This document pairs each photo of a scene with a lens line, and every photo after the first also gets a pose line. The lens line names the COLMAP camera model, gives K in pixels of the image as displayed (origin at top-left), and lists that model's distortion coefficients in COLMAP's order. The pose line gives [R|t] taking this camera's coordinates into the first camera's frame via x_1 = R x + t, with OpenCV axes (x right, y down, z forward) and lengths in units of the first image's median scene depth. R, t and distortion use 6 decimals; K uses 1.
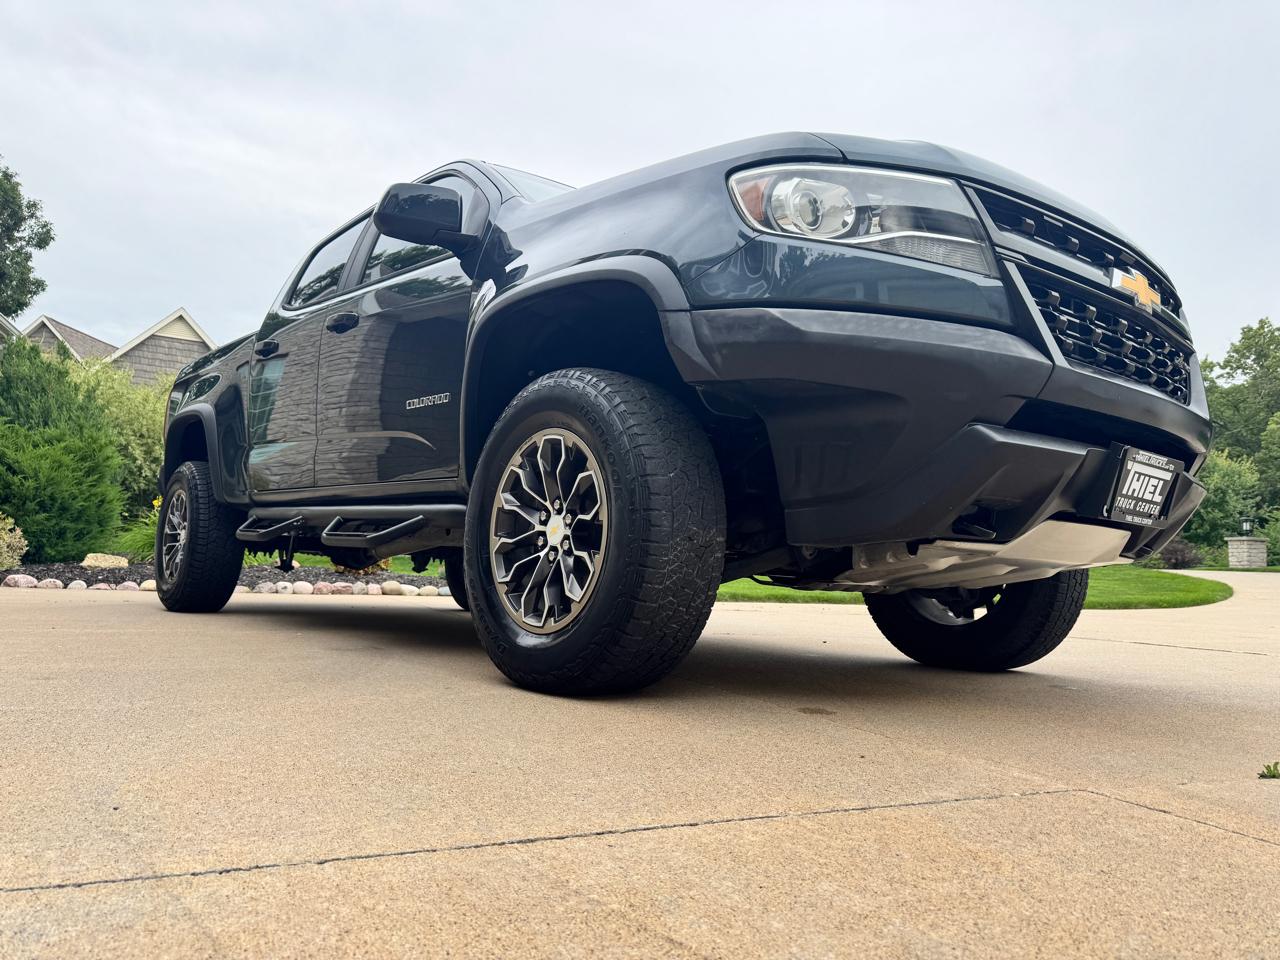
lens RADIAL K [[912.3, 0, 635.0], [0, 912.3, 480.9], [0, 0, 1]] dist [0.036810, -0.039308]
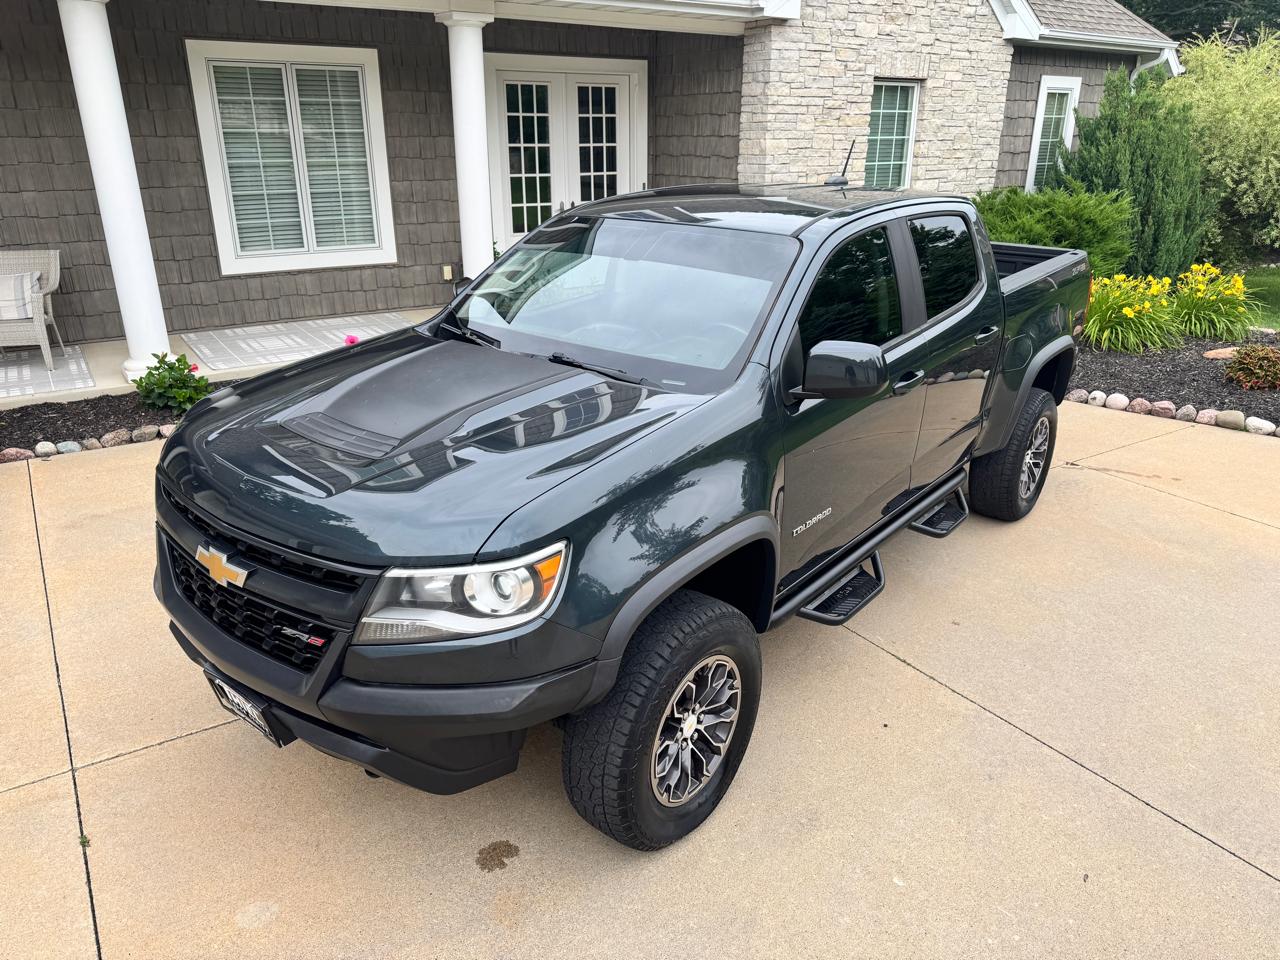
lens RADIAL K [[912.3, 0, 640.4], [0, 912.3, 475.5], [0, 0, 1]] dist [0.036810, -0.039308]
pose [[0.193167, 0.310984, -0.930578, 0.633163], [0.091945, 0.938530, 0.332727, -0.242578], [0.976848, -0.149834, 0.152700, 0.502015]]
